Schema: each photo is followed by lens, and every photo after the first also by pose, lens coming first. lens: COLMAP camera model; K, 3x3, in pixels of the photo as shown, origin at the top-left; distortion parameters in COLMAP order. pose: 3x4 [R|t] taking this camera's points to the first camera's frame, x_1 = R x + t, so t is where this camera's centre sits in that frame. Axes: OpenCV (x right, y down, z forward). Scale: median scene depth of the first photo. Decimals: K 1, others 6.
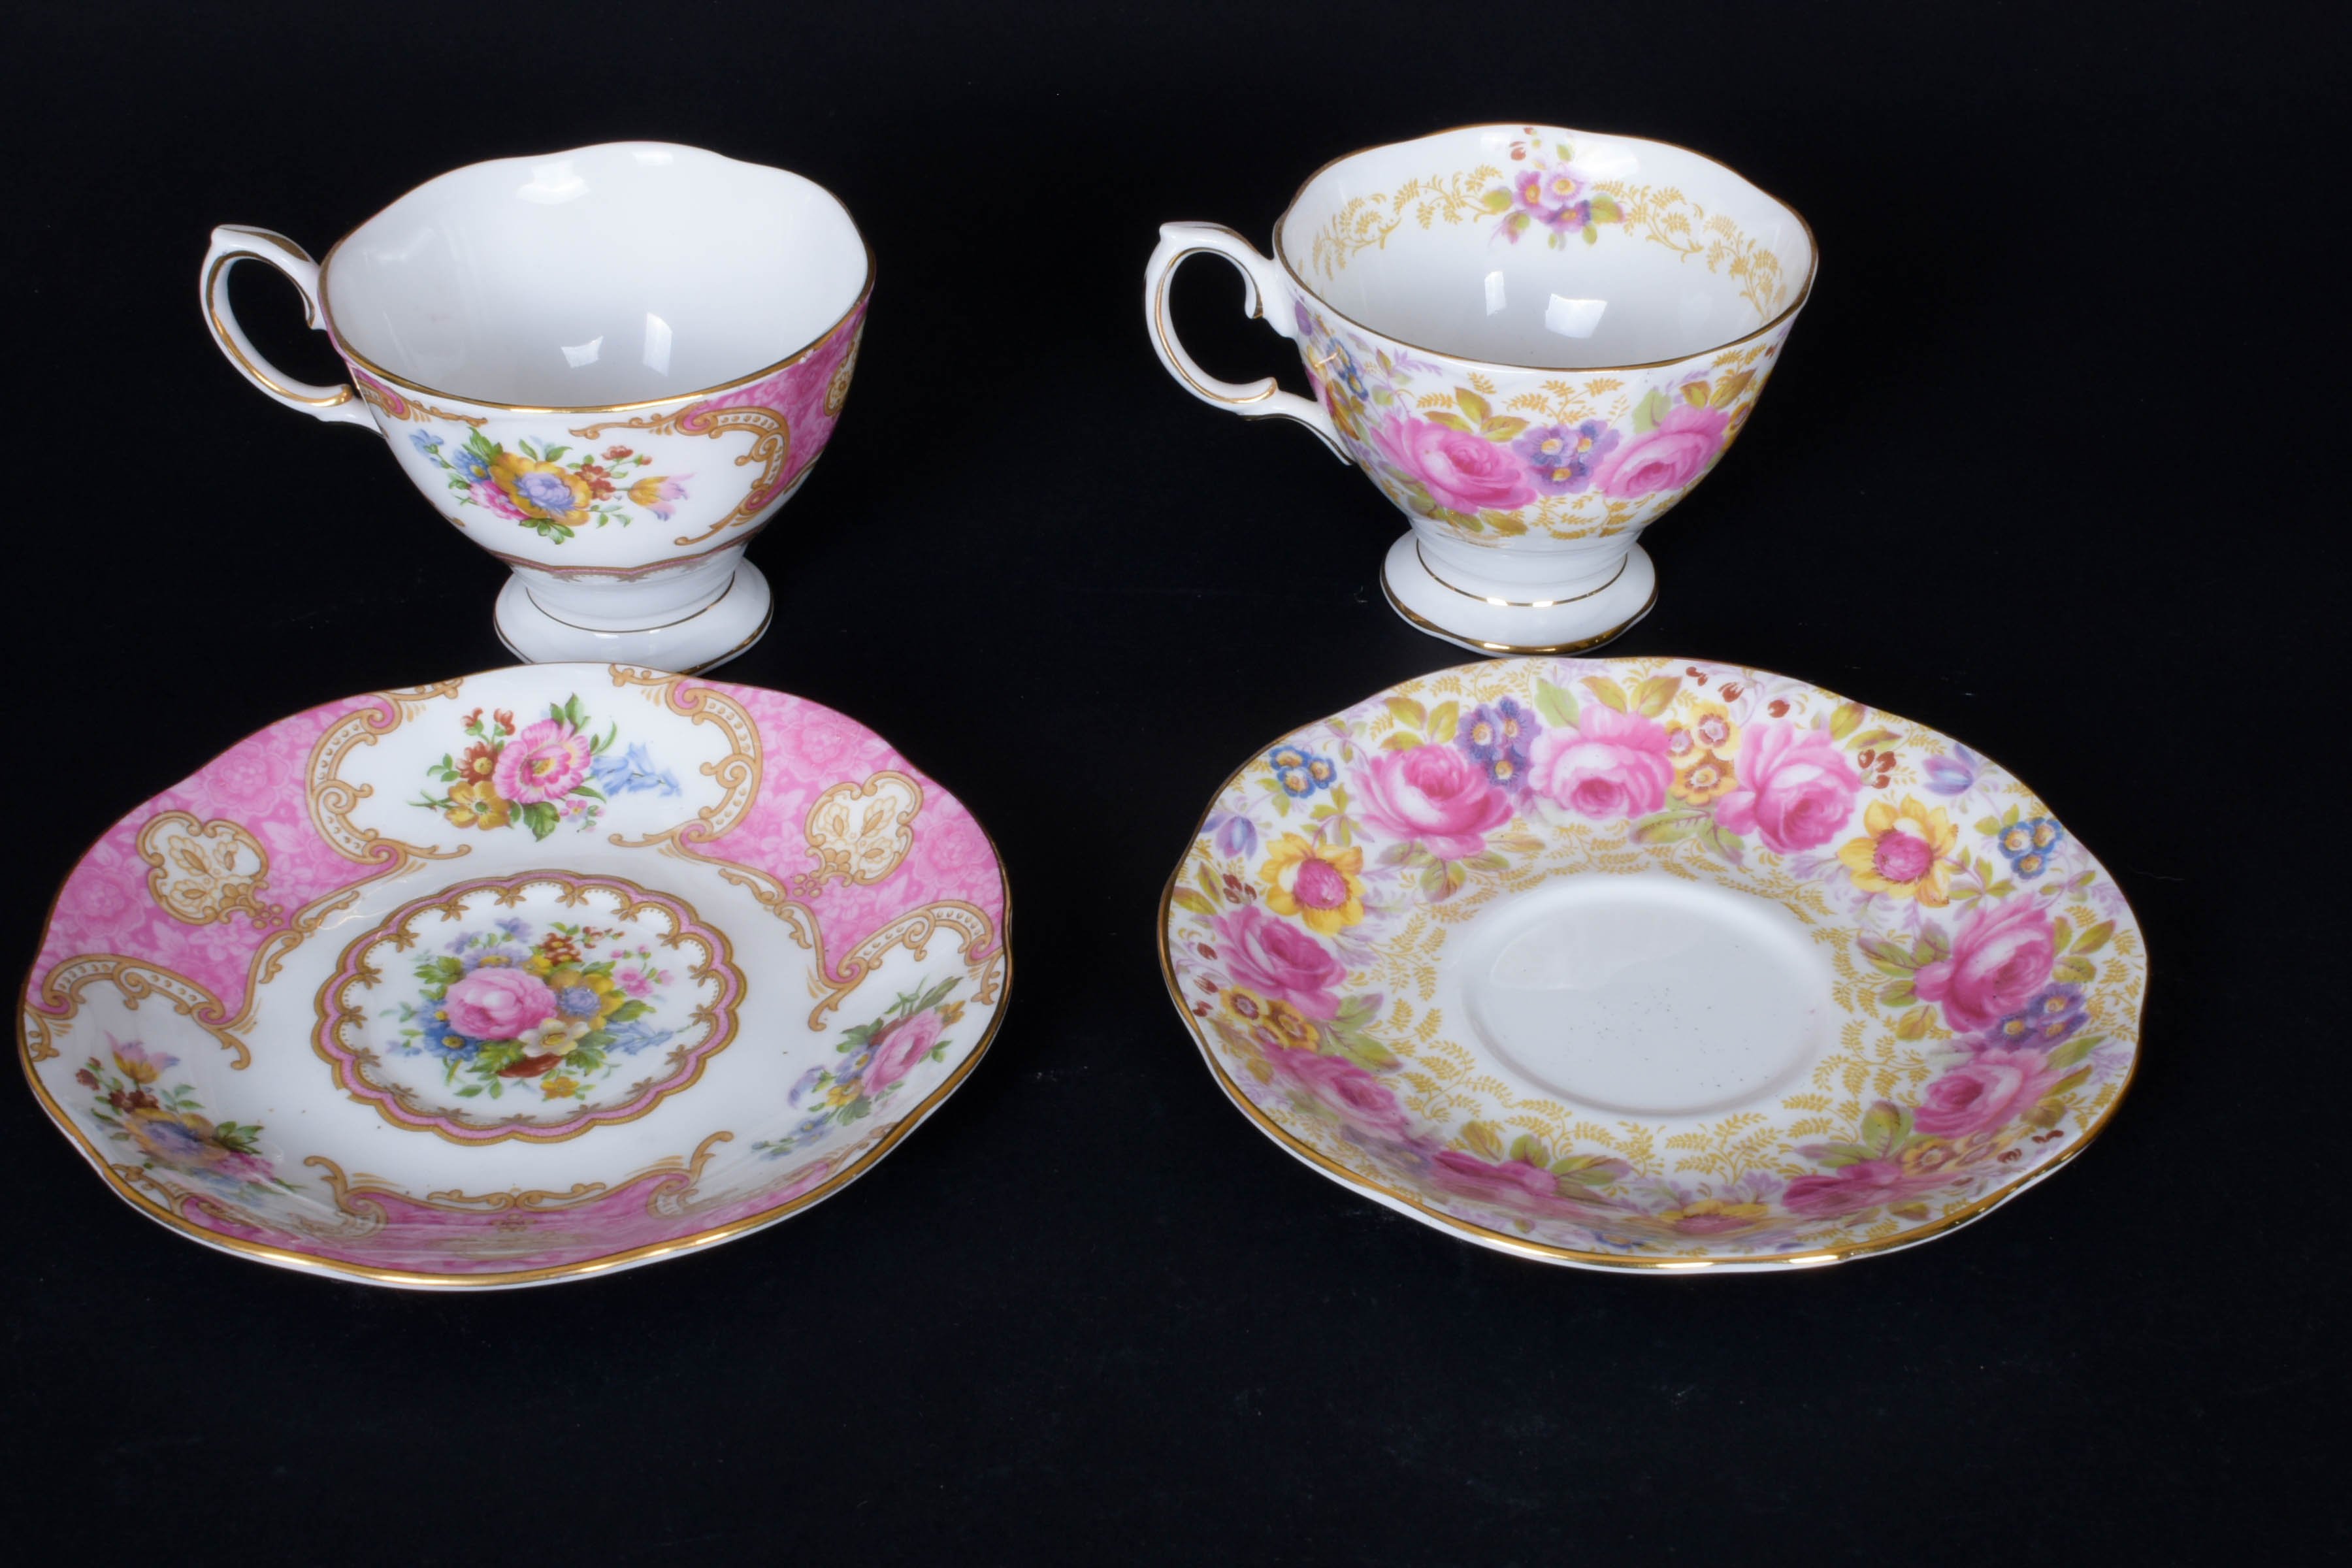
lens RADIAL K [[3595.2, 0, 1177.9], [0, 3595.2, 784.7], [0, 0, 1]] dist [-0.008411, 0.000000]
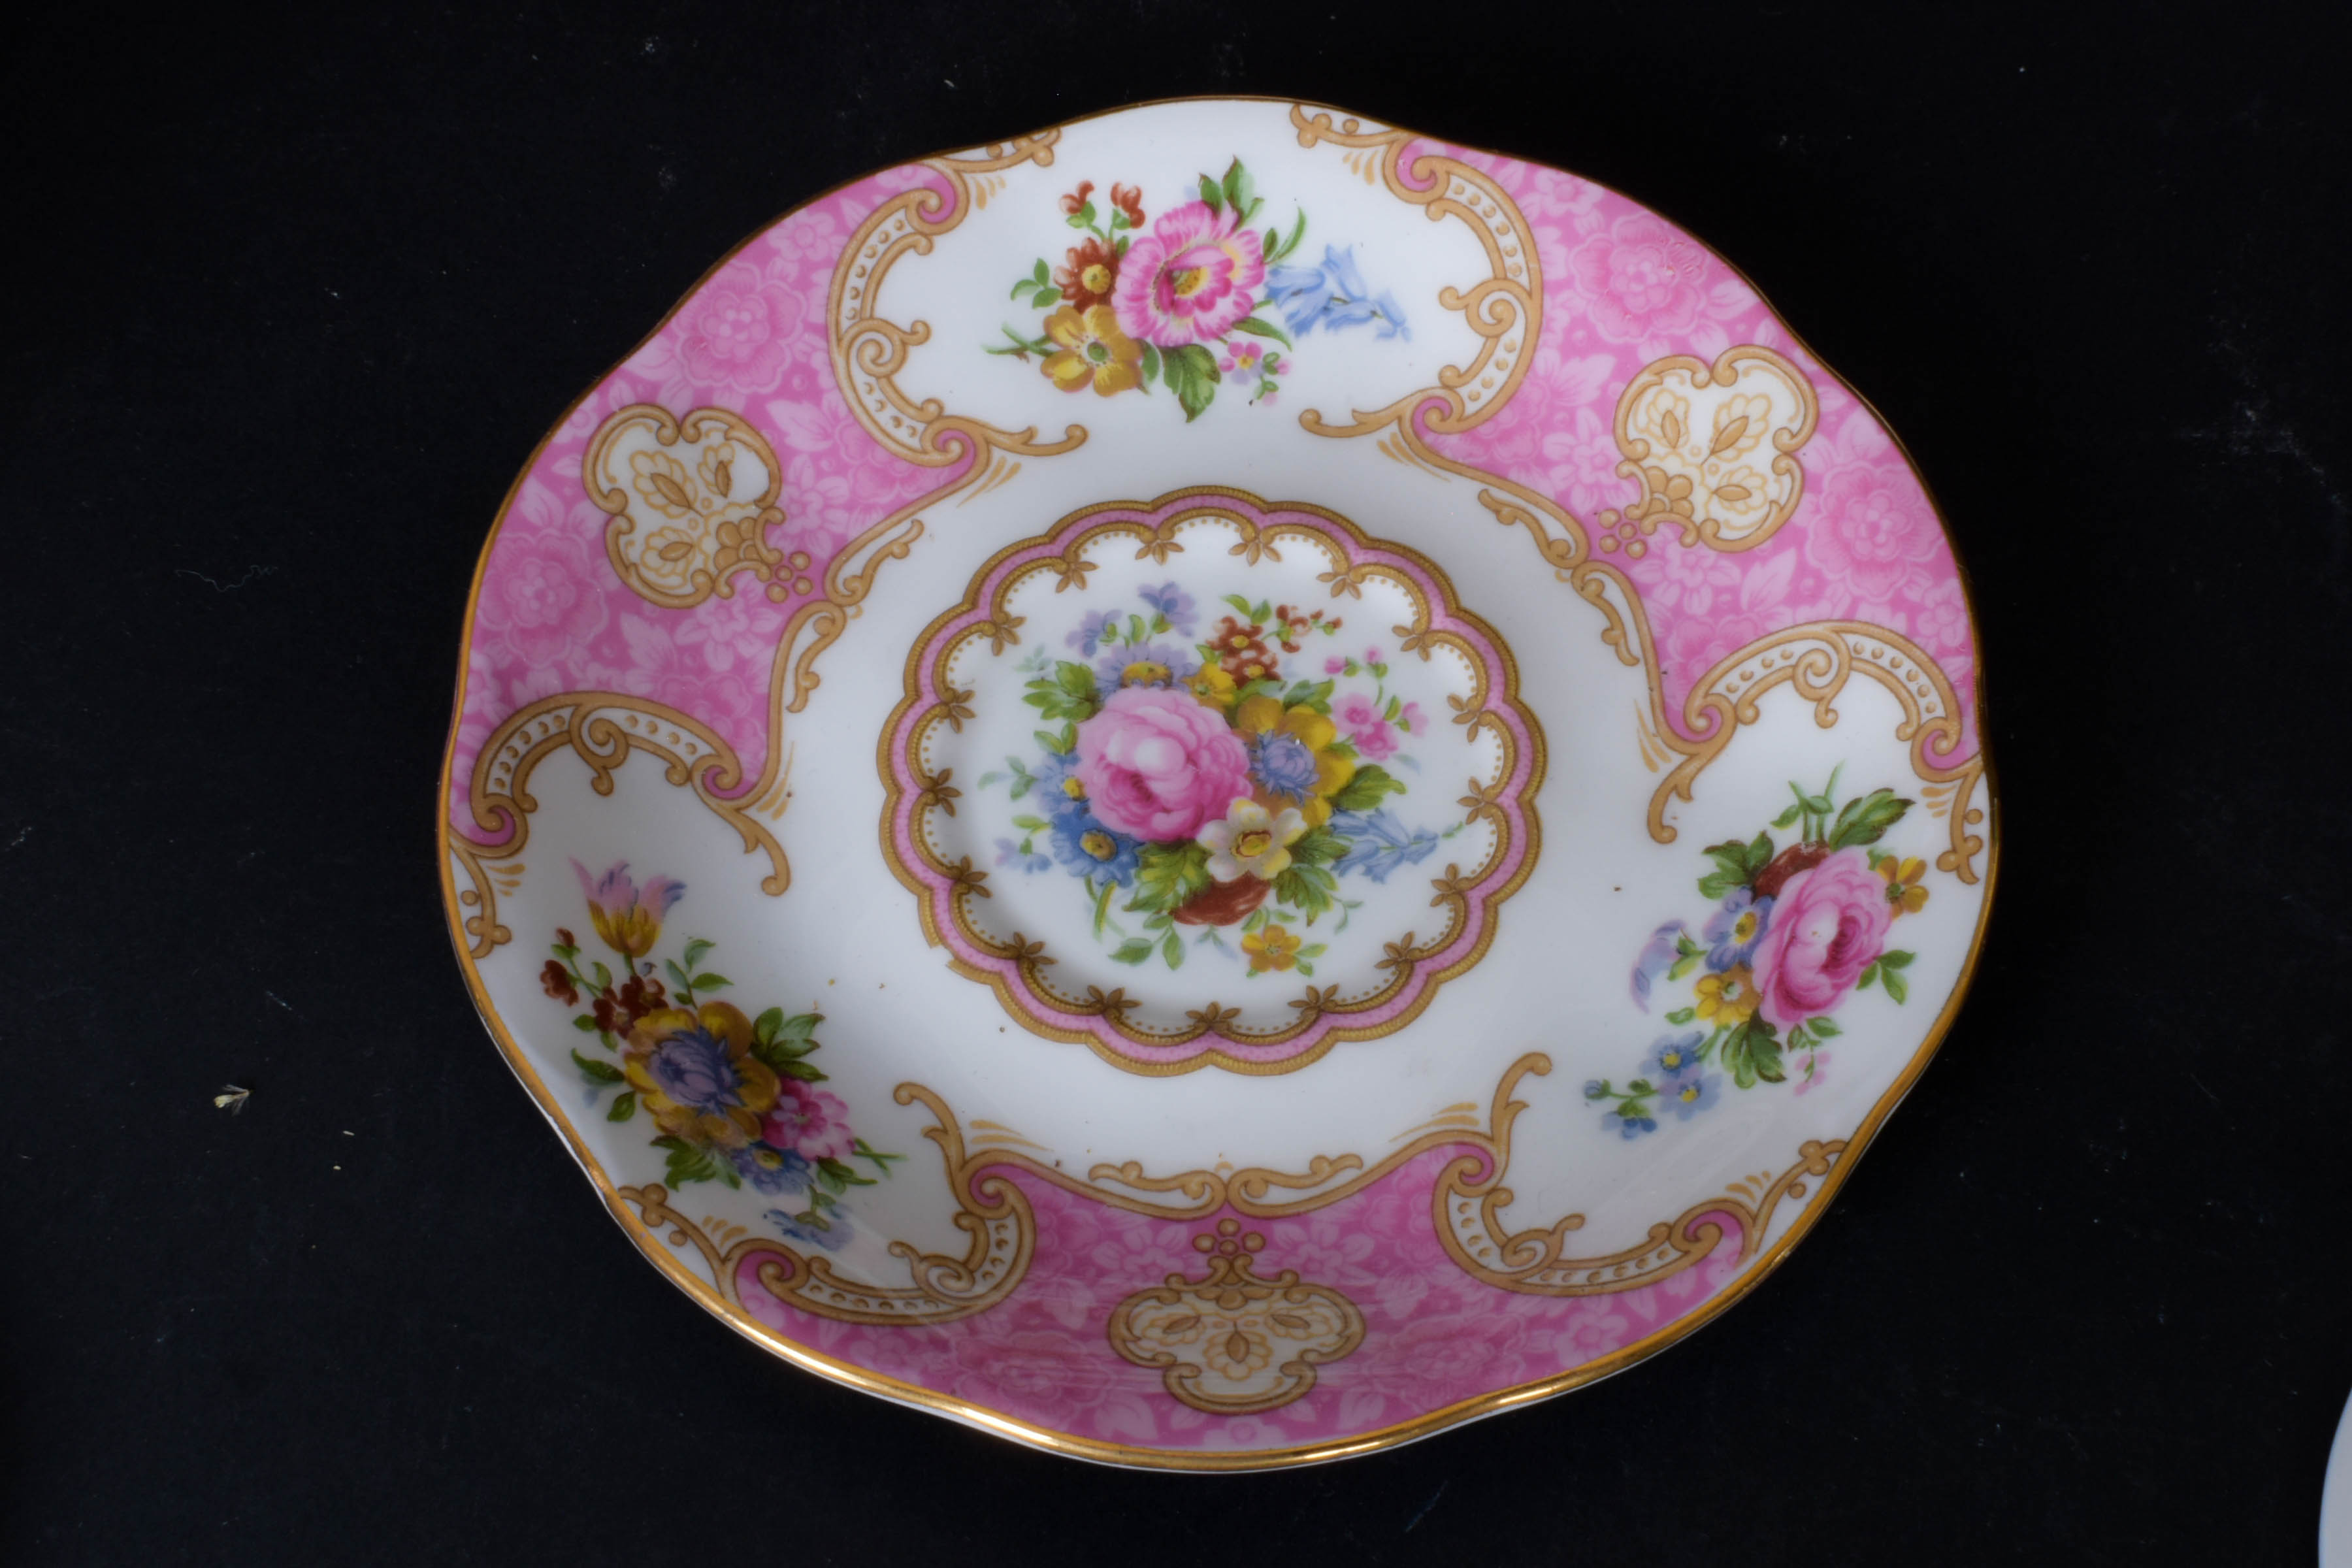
lens RADIAL K [[3595.2, 0, 1159.5], [0, 3595.2, 781.5], [0, 0, 1]] dist [-0.008411, 0.000000]
pose [[0.997041, 0.044462, -0.062702, -0.147263], [-0.013505, 0.904370, 0.426536, -0.208160], [0.075670, -0.424427, 0.902295, 0.415139]]
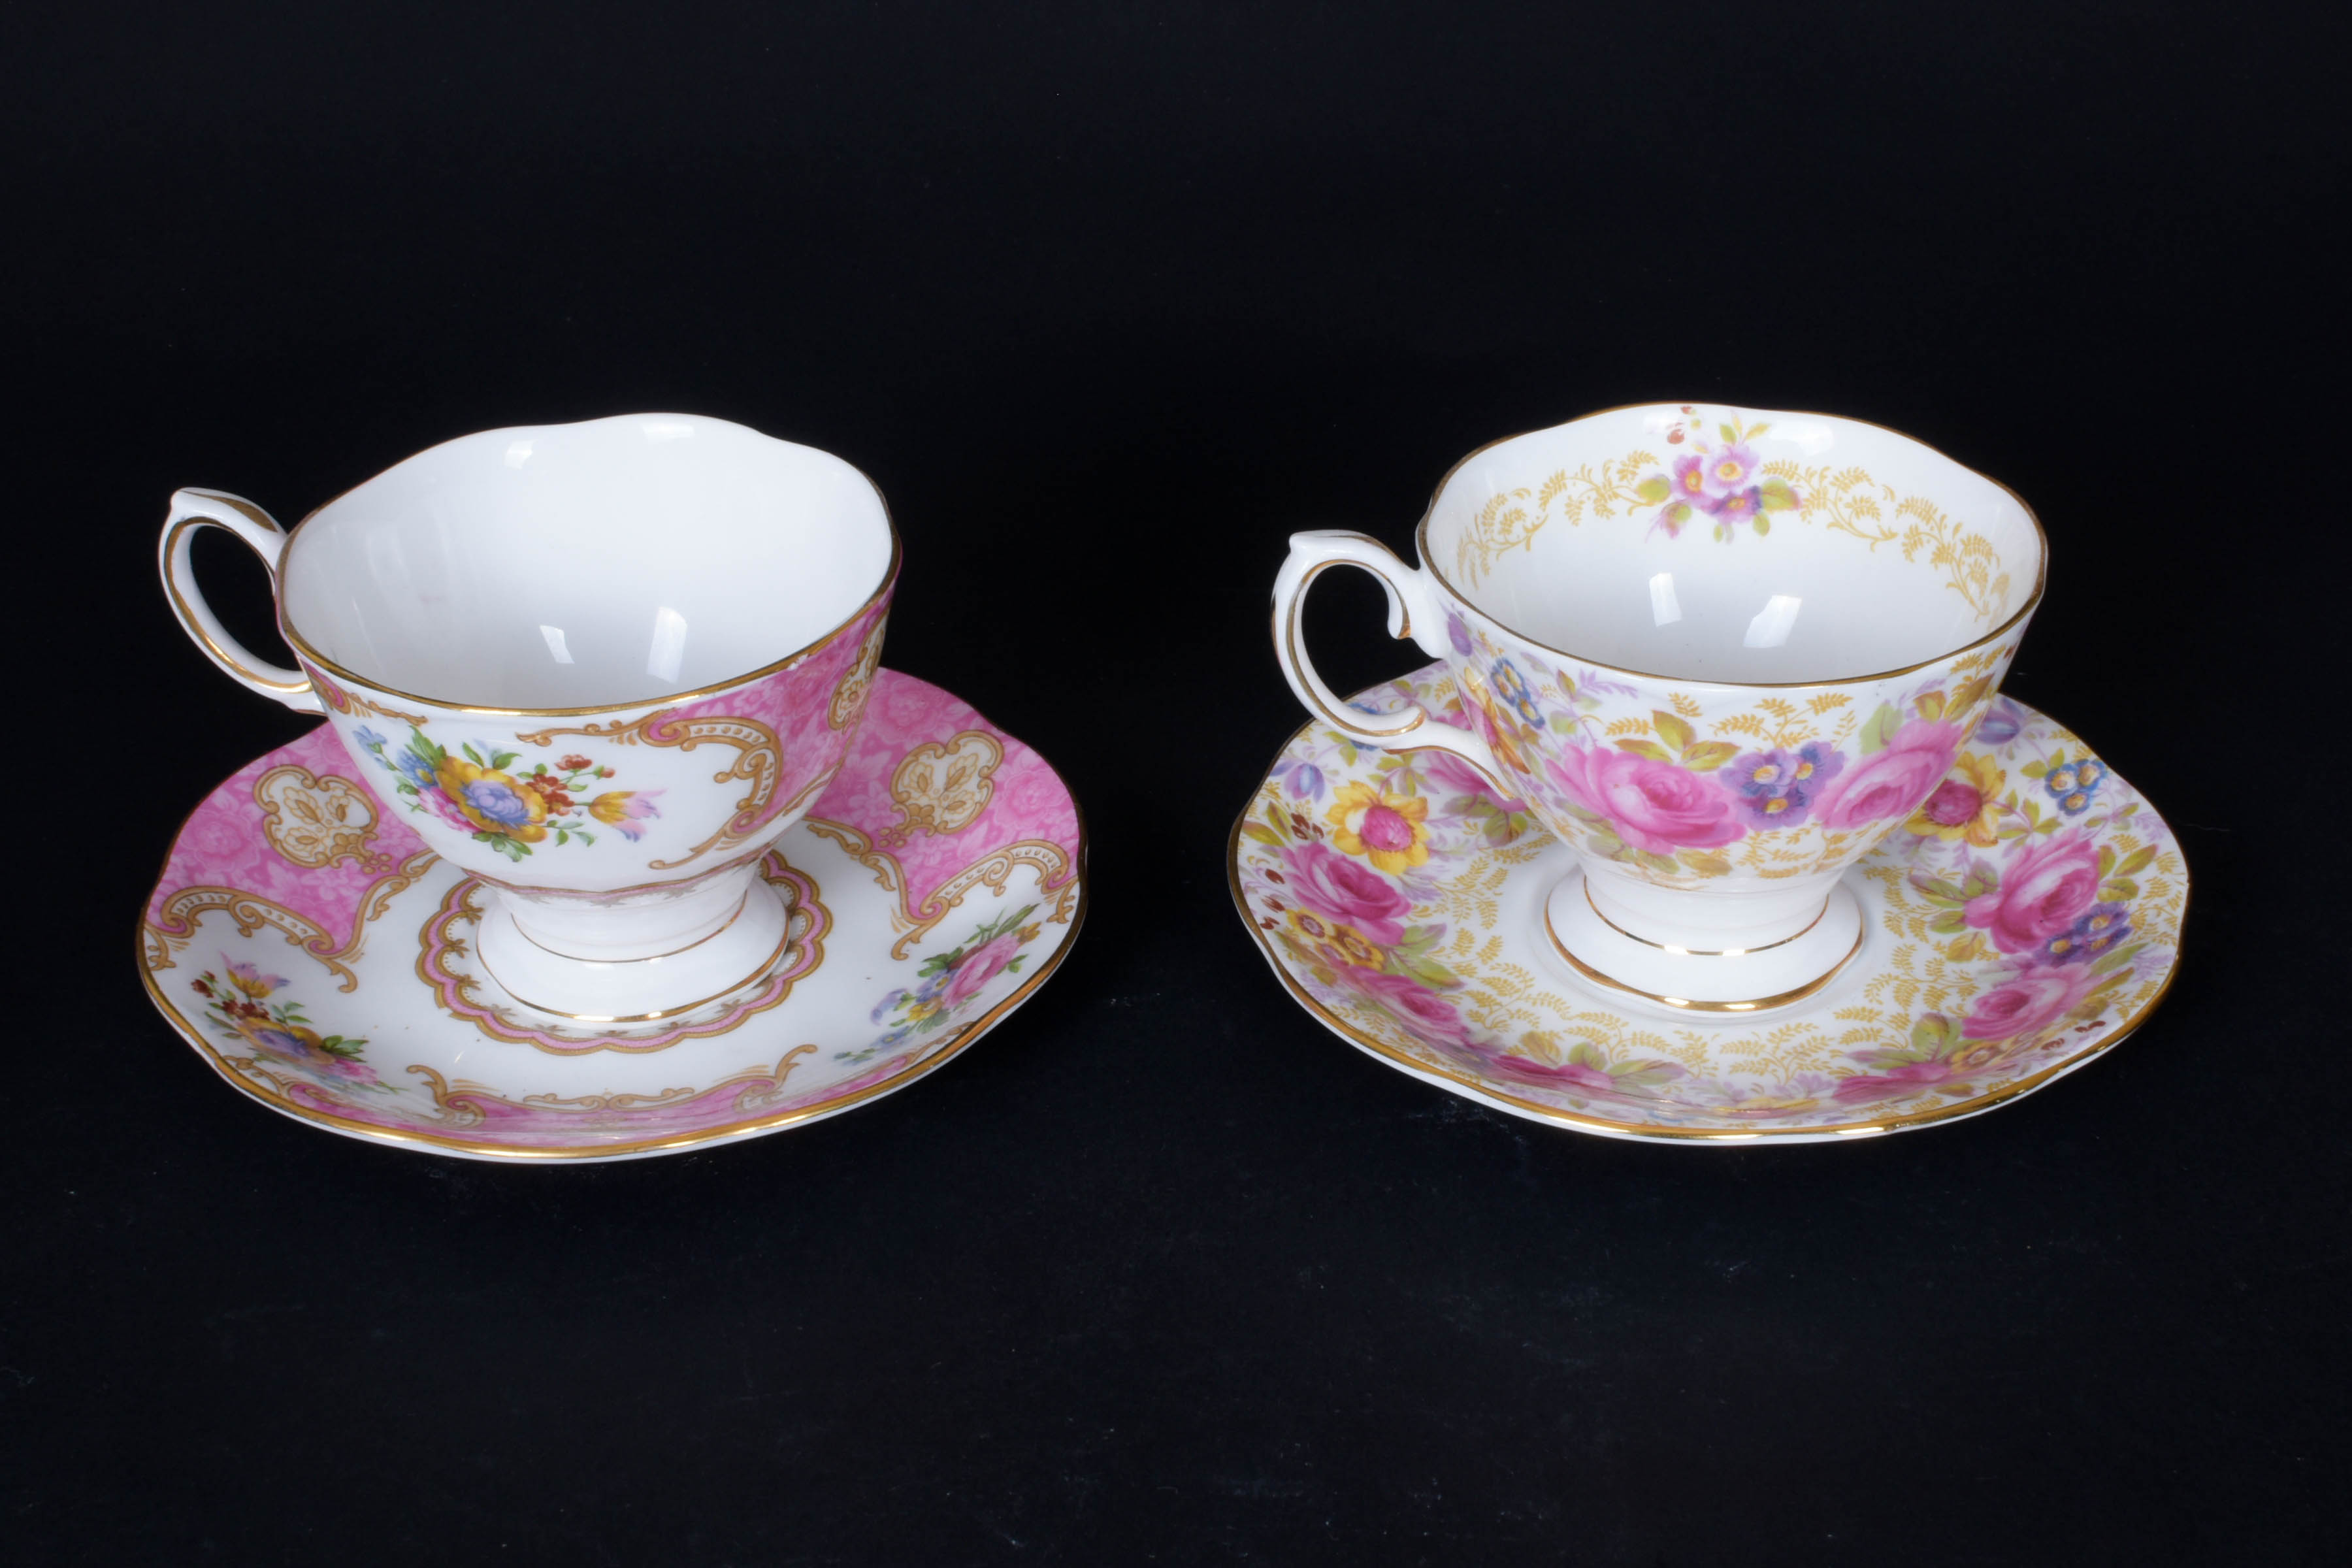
lens RADIAL K [[3595.2, 0, 1175.2], [0, 3595.2, 775.8], [0, 0, 1]] dist [-0.008411, 0.000000]
pose [[0.999445, -0.005444, -0.032853, 0.013234], [0.002575, 0.996227, -0.086747, 0.103848], [0.033201, 0.086614, 0.995689, -0.034568]]
